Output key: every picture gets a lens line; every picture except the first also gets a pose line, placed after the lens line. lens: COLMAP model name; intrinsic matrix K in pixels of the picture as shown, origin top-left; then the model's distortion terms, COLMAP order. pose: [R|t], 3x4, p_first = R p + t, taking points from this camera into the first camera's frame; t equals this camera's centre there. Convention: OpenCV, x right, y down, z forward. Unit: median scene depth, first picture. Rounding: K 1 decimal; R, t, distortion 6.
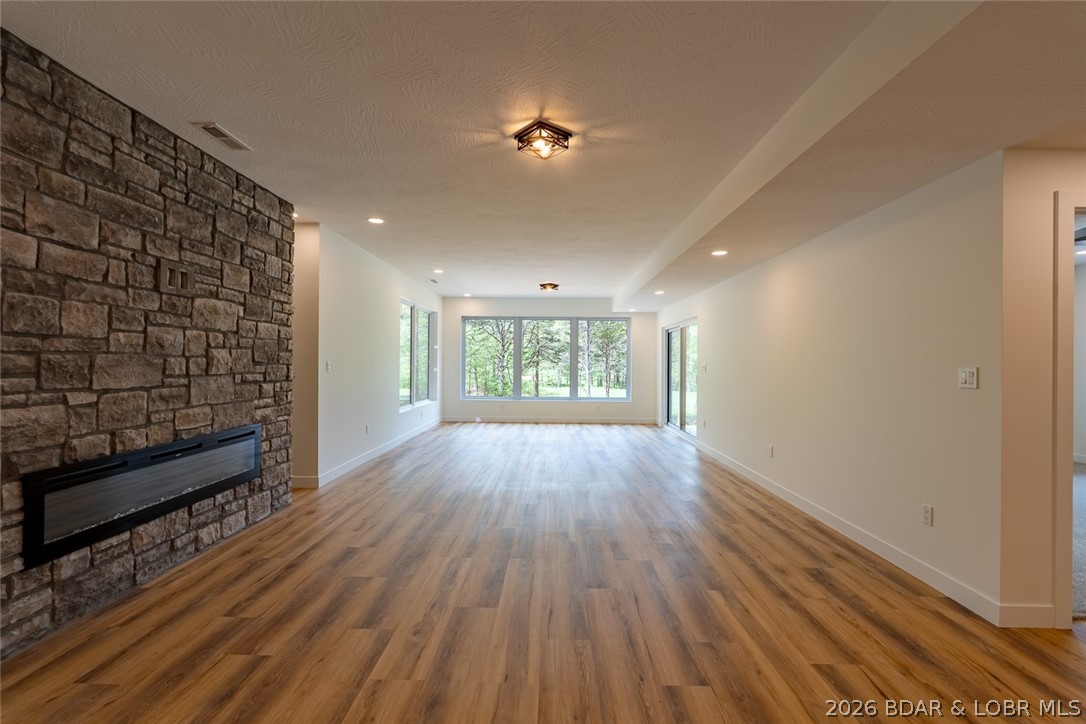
lens RADIAL K [[480.9, 0, 543.0], [0, 480.9, 362.0], [0, 0, 1]] dist [-0.004993, 0.000097]
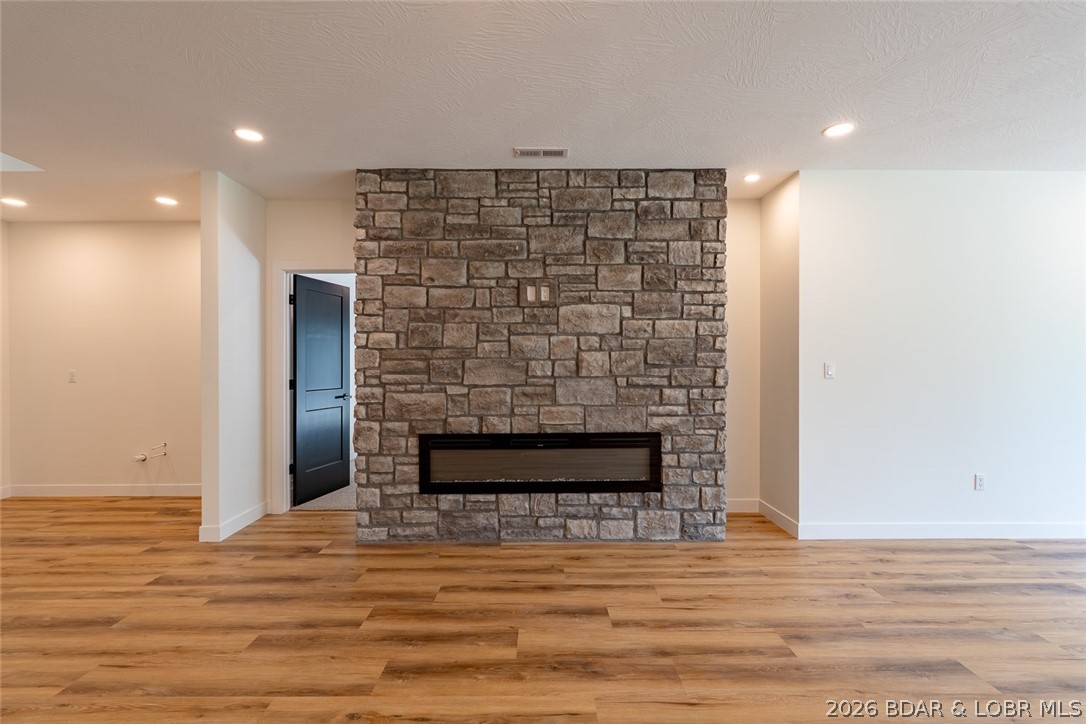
lens RADIAL K [[480.9, 0, 543.0], [0, 480.9, 362.0], [0, 0, 1]] dist [-0.004993, 0.000097]
pose [[0.021777, -0.005463, -0.999748, 0.386954], [0.003146, 0.999980, -0.005395, -0.000240], [0.999758, -0.003028, 0.021794, 0.961067]]
